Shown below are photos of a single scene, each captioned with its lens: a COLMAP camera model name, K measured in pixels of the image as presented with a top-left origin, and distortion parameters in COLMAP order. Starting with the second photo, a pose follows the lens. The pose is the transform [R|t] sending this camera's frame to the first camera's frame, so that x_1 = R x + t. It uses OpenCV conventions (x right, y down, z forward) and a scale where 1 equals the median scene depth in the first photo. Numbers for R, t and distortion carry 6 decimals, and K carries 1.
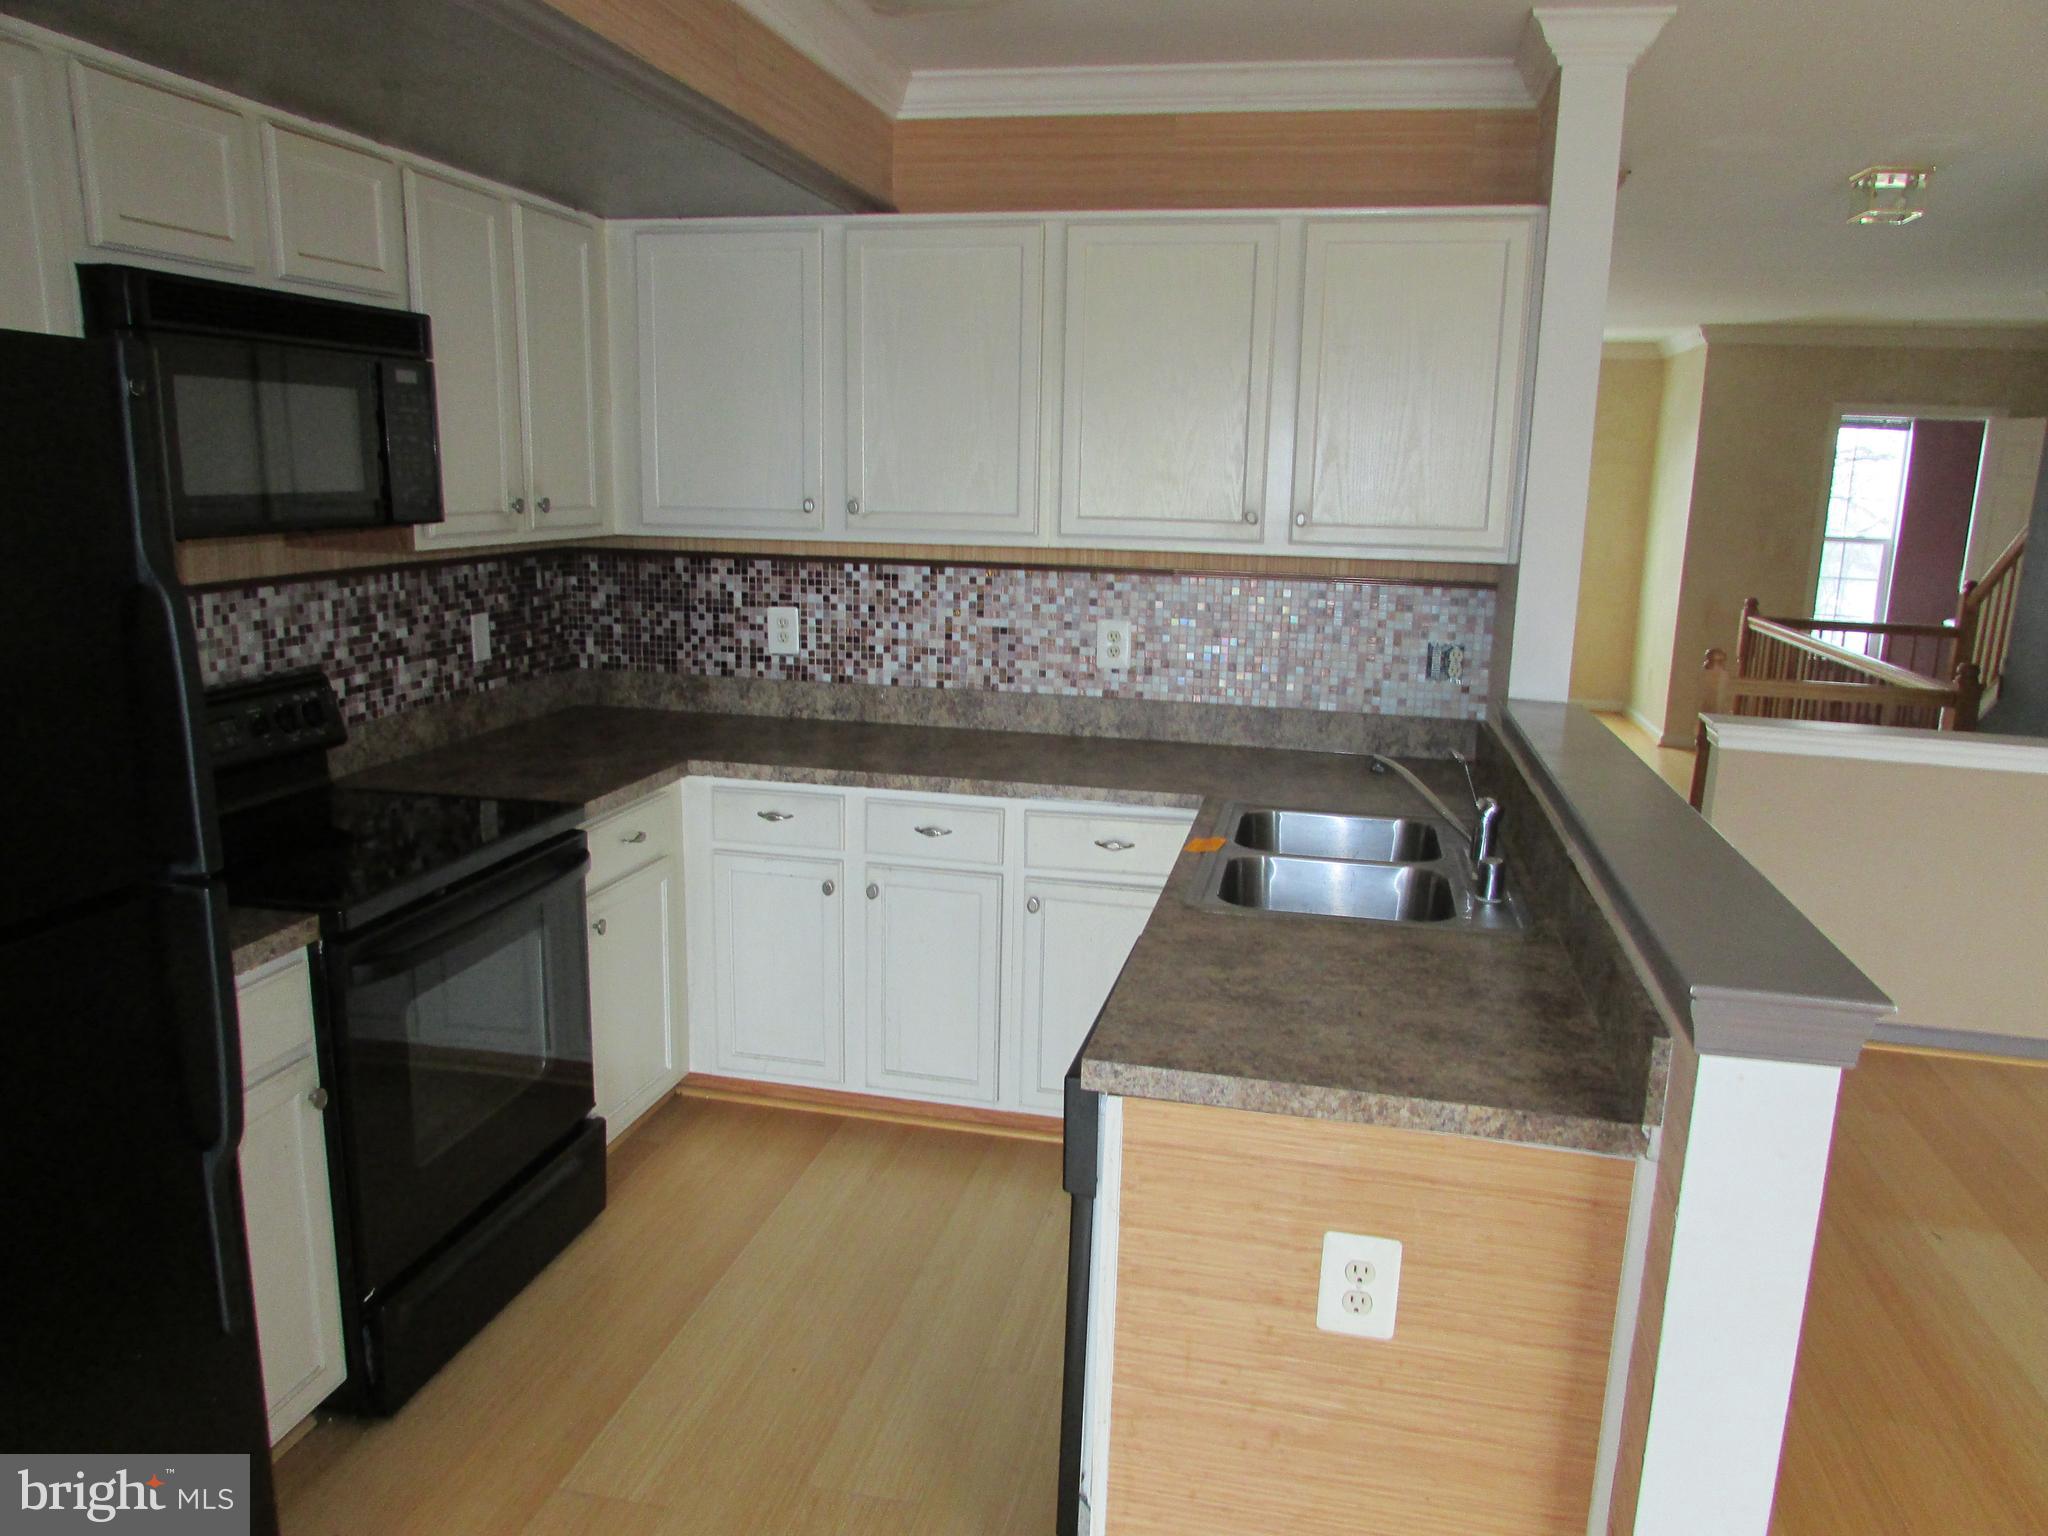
lens RADIAL K [[1486.2, 0, 1029.6], [0, 1486.2, 746.5], [0, 0, 1]] dist [-0.012241, -0.001012]
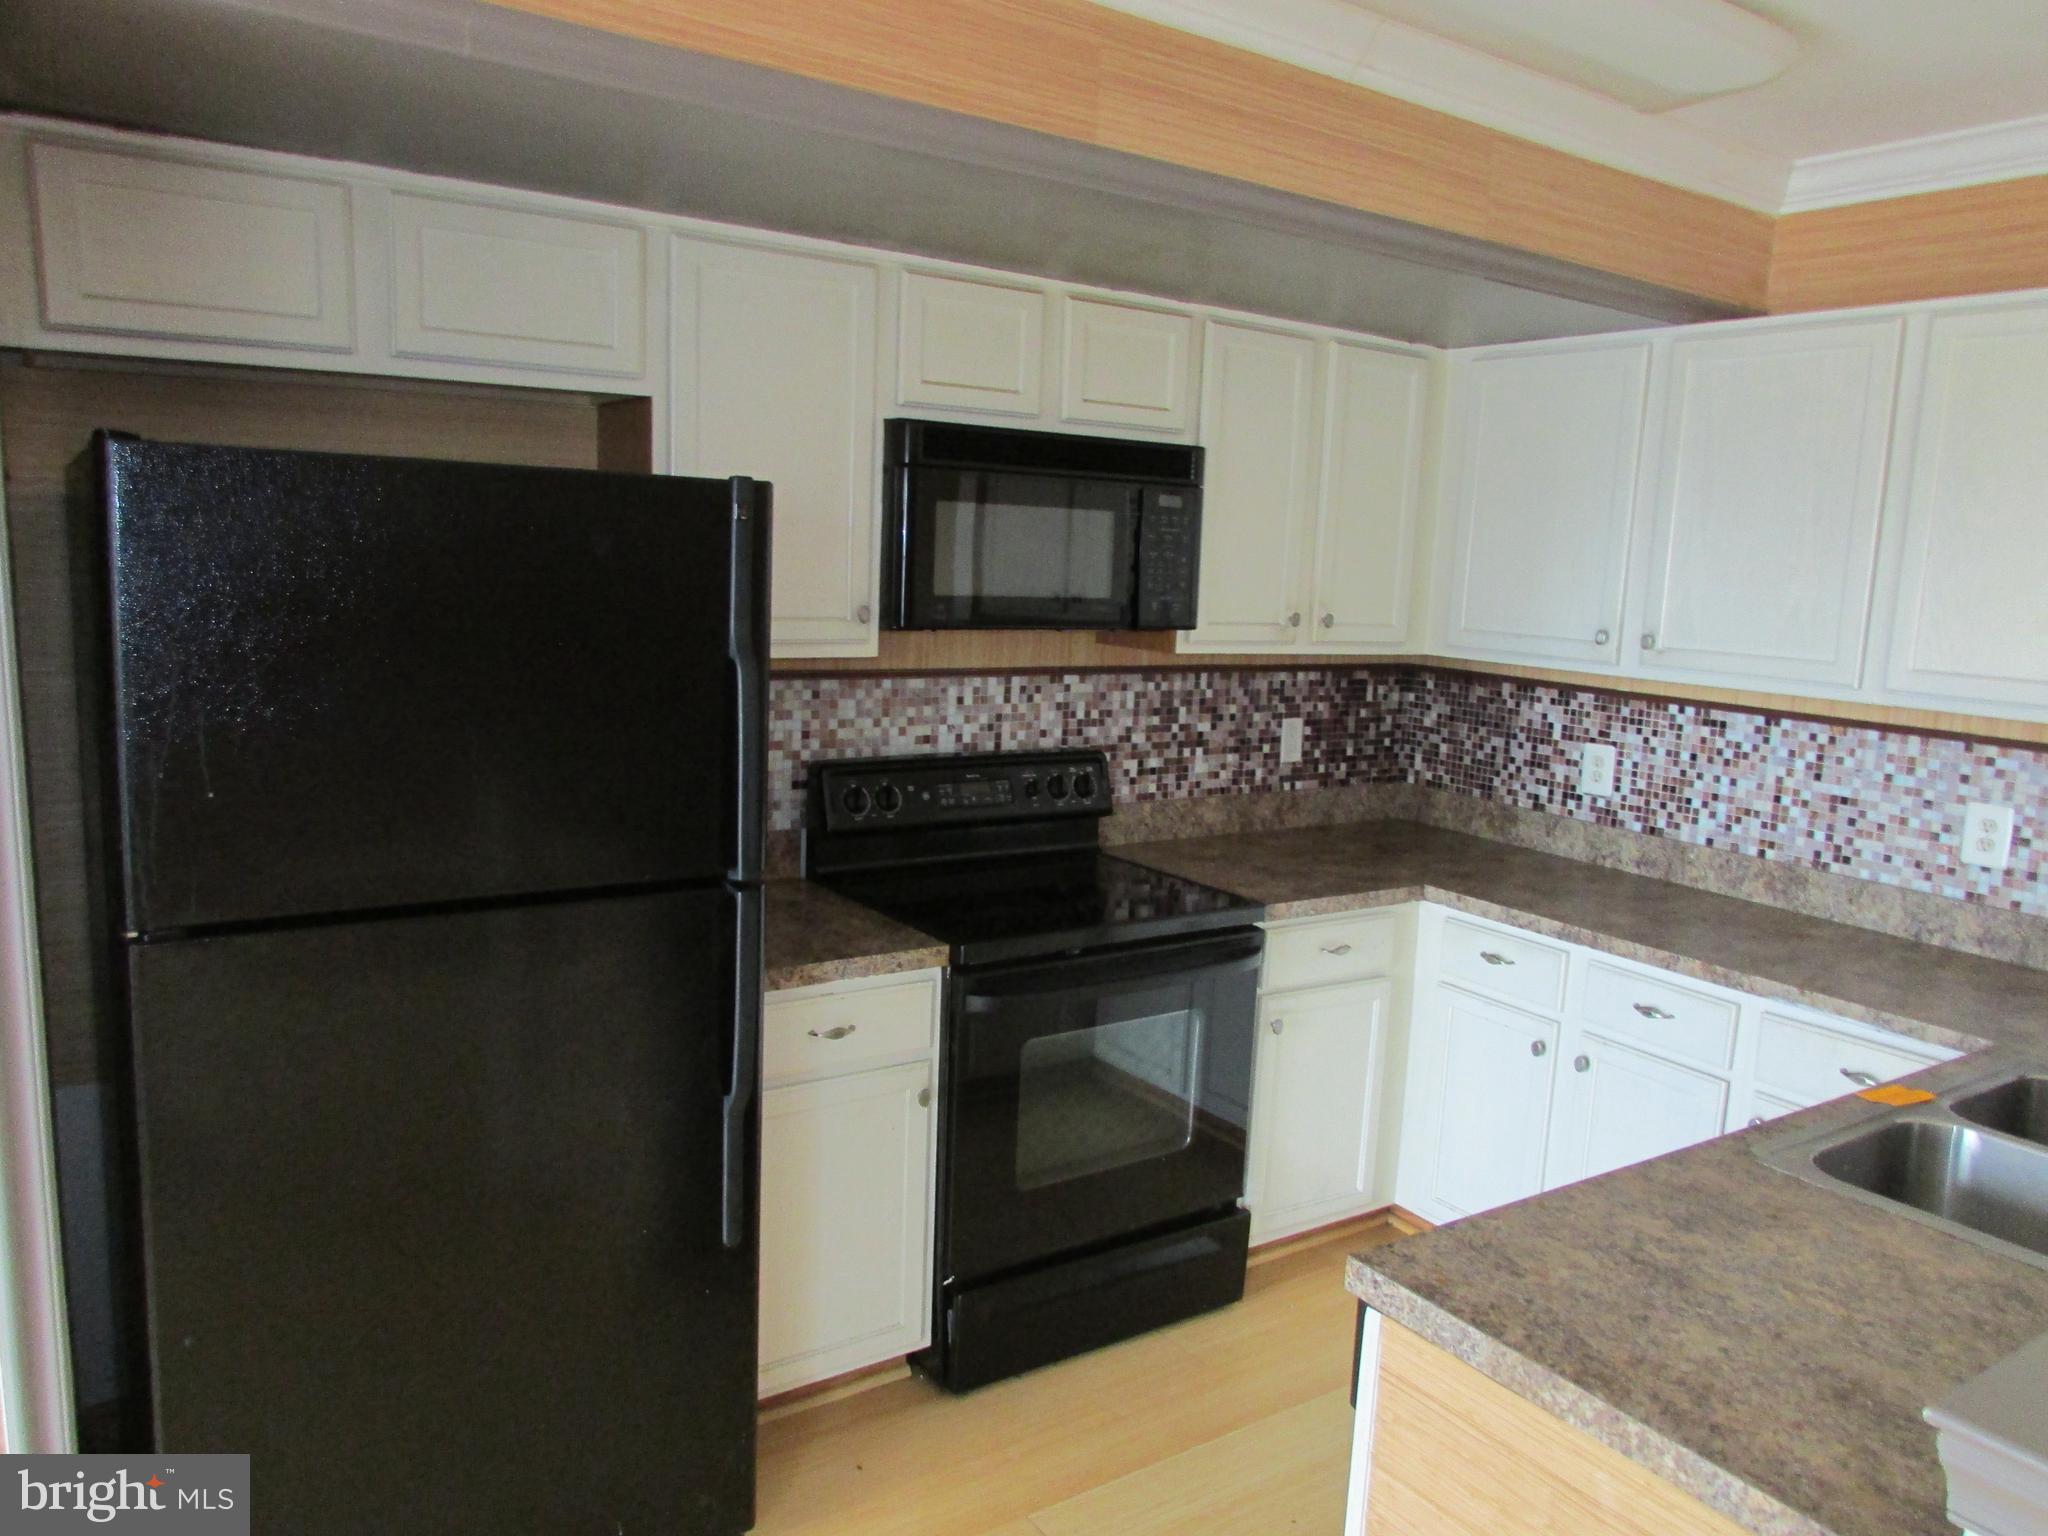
lens RADIAL K [[1487.3, 0, 1033.1], [0, 1487.3, 756.1], [0, 0, 1]] dist [-0.009779, 0.001069]
pose [[0.729902, 0.113482, -0.674065, 0.210186], [-0.162816, 0.986604, -0.010204, -0.020186], [0.663878, 0.117196, 0.738601, 0.081356]]
